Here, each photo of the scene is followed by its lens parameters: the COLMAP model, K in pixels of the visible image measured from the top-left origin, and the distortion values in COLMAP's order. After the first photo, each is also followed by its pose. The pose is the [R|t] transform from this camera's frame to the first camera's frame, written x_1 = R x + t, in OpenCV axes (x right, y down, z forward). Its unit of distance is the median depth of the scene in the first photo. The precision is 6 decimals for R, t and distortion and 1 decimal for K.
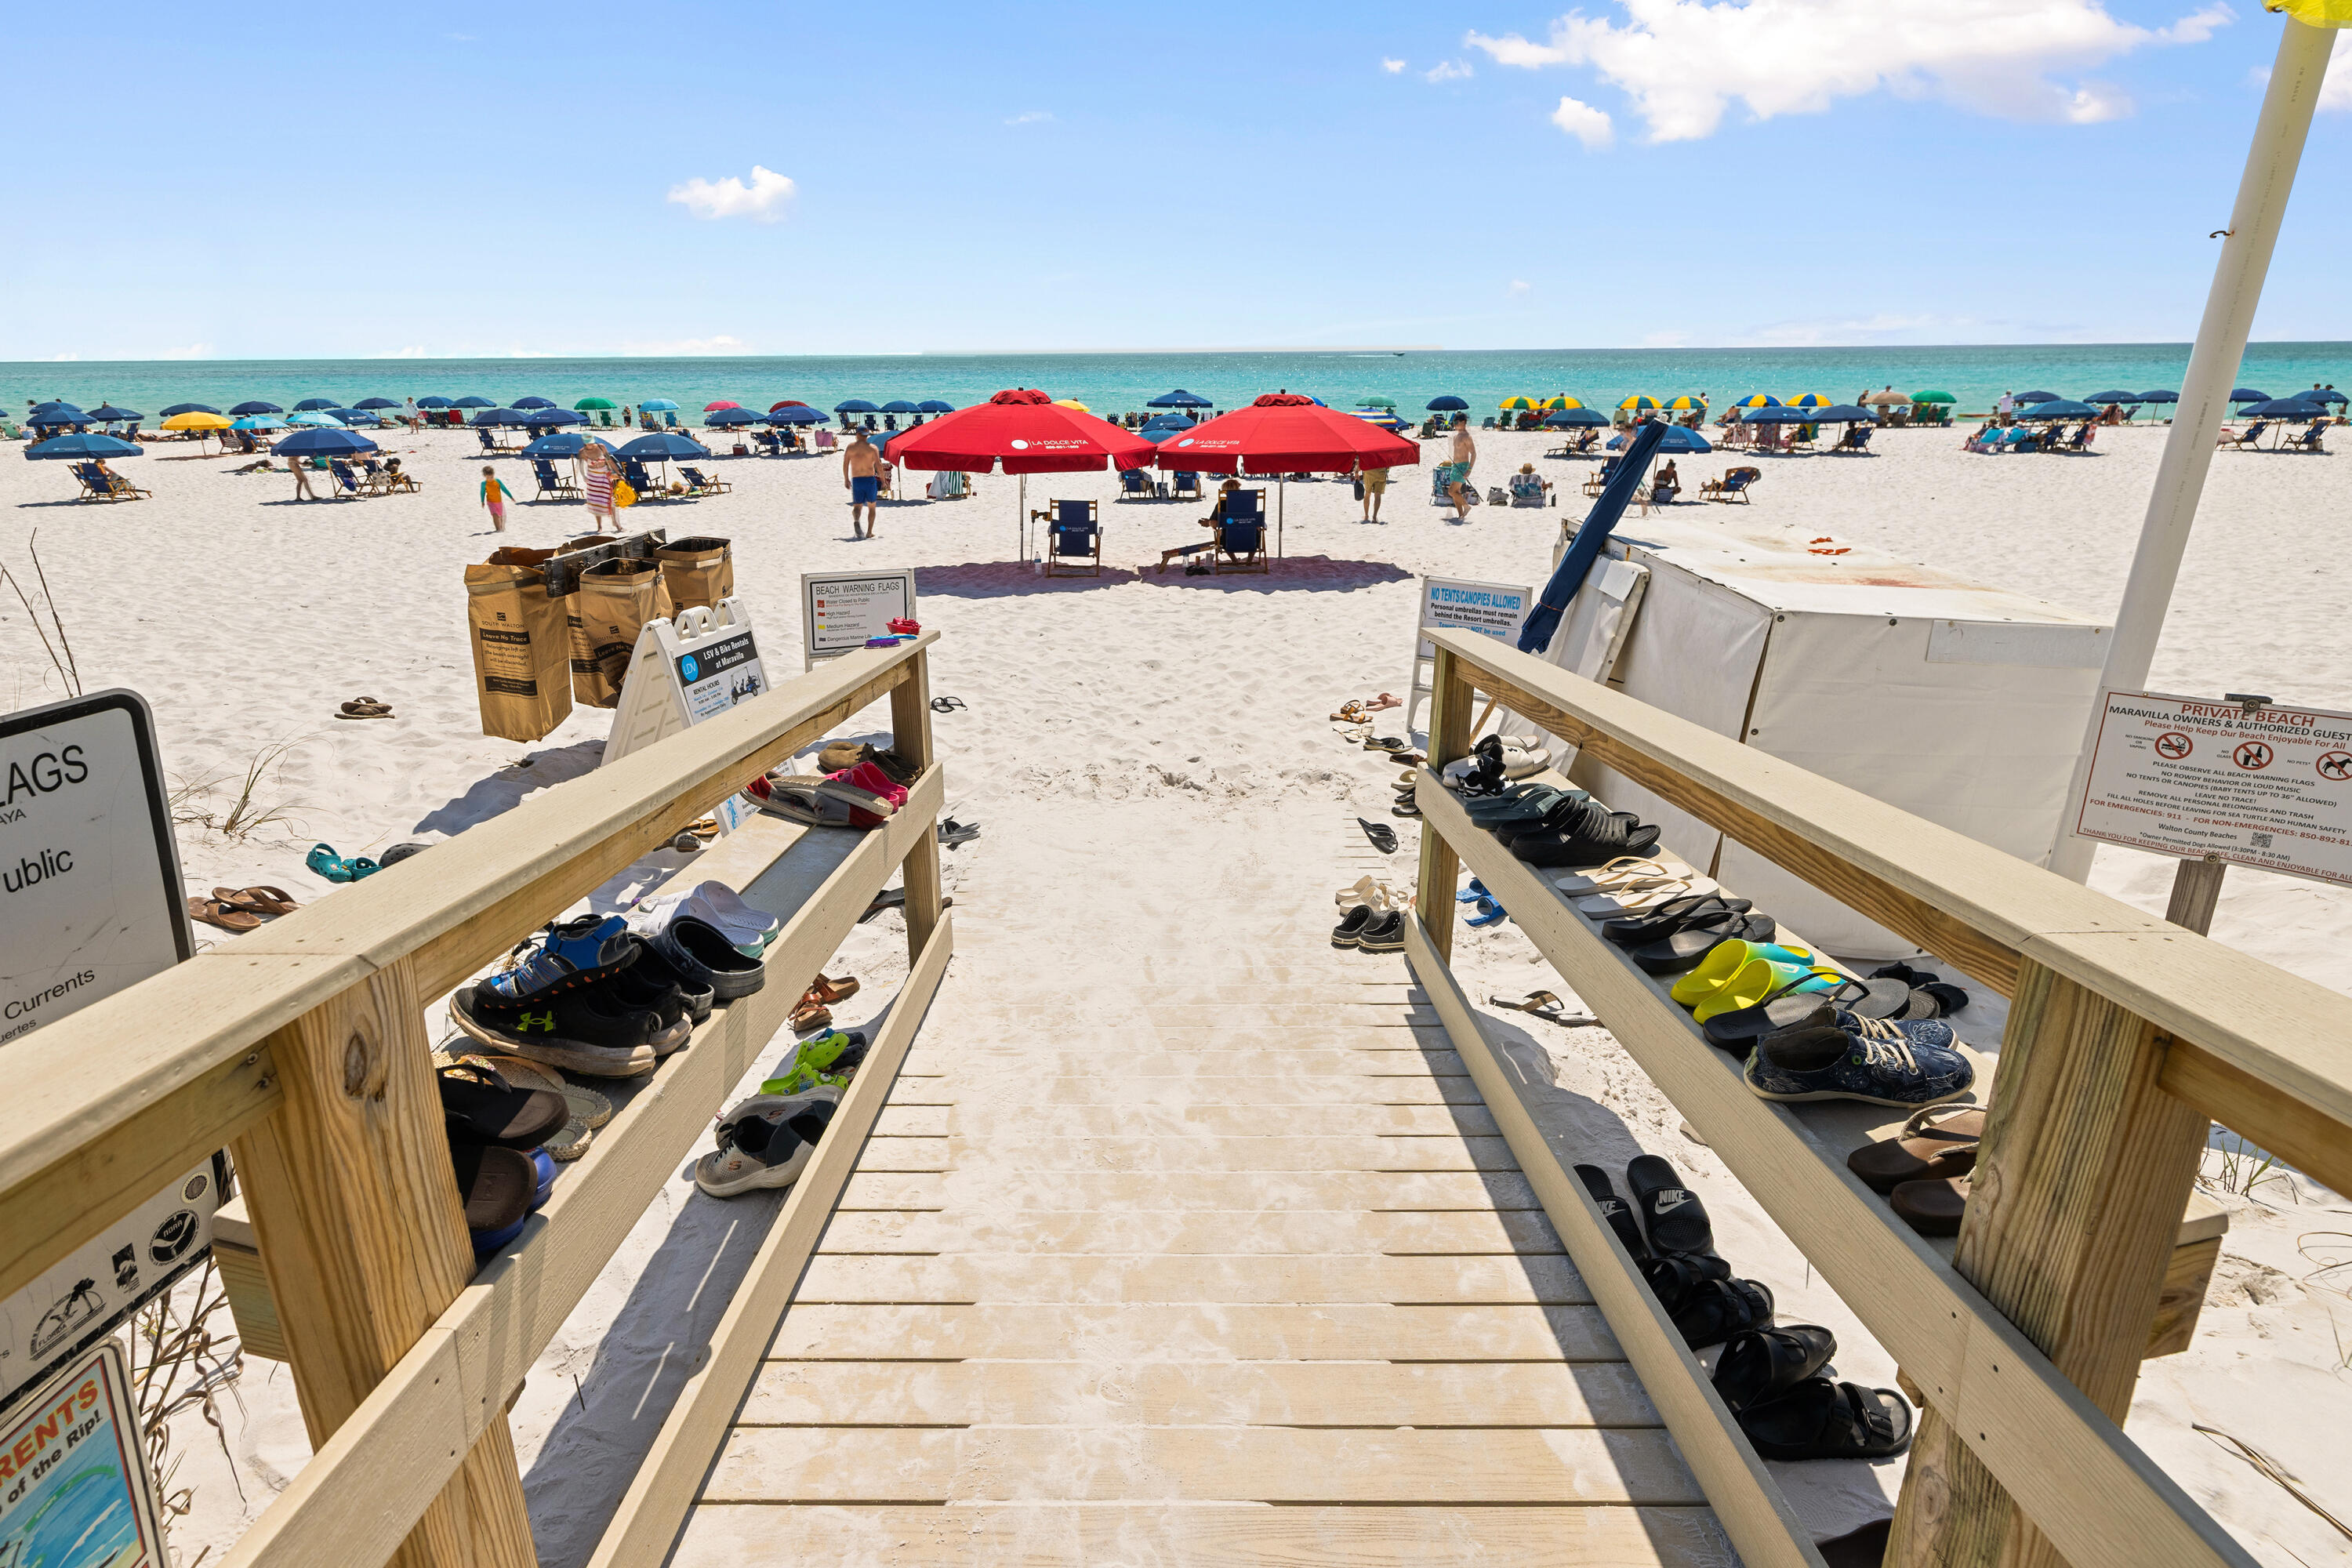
lens RADIAL K [[1004.2, 0, 1172.2], [0, 1004.2, 760.8], [0, 0, 1]] dist [-0.002921, -0.000243]
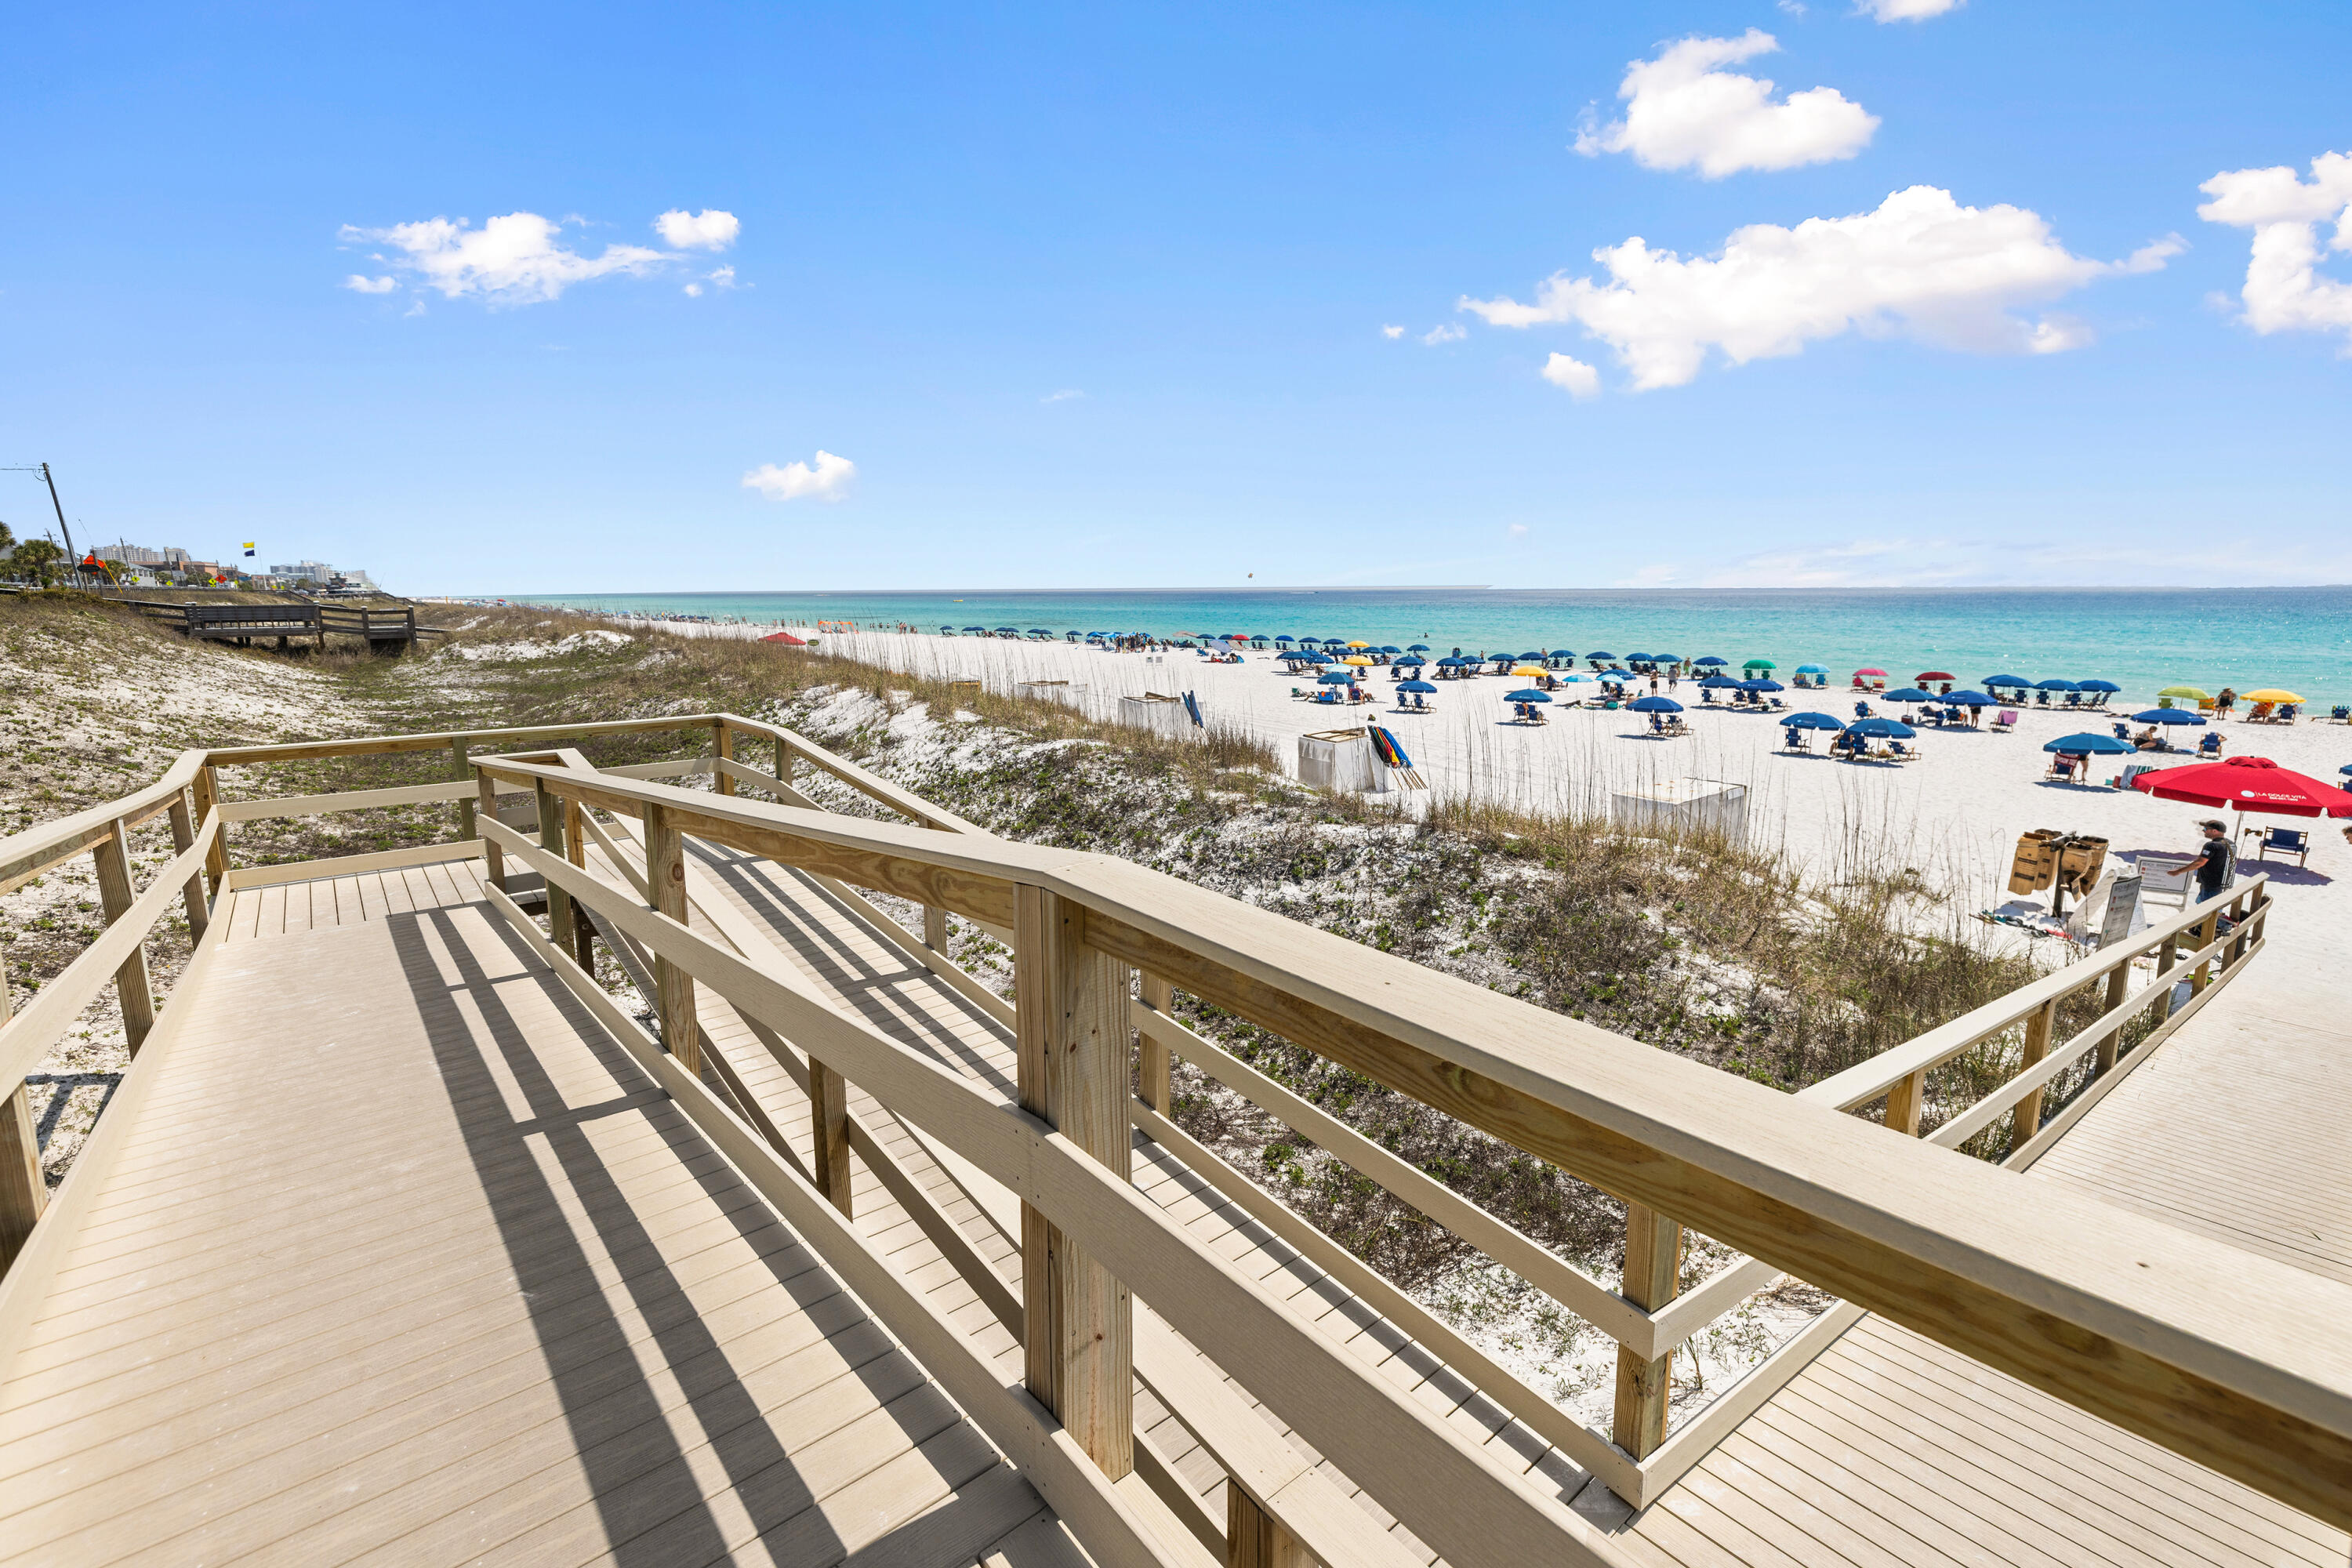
lens RADIAL K [[1004.2, 0, 1172.2], [0, 1004.2, 760.8], [0, 0, 1]] dist [-0.002921, -0.000243]
pose [[0.607653, 0.122018, -0.784774, 0.042171], [-0.271171, 0.960621, -0.060609, 0.147616], [0.746474, 0.249638, 0.616812, -0.908343]]
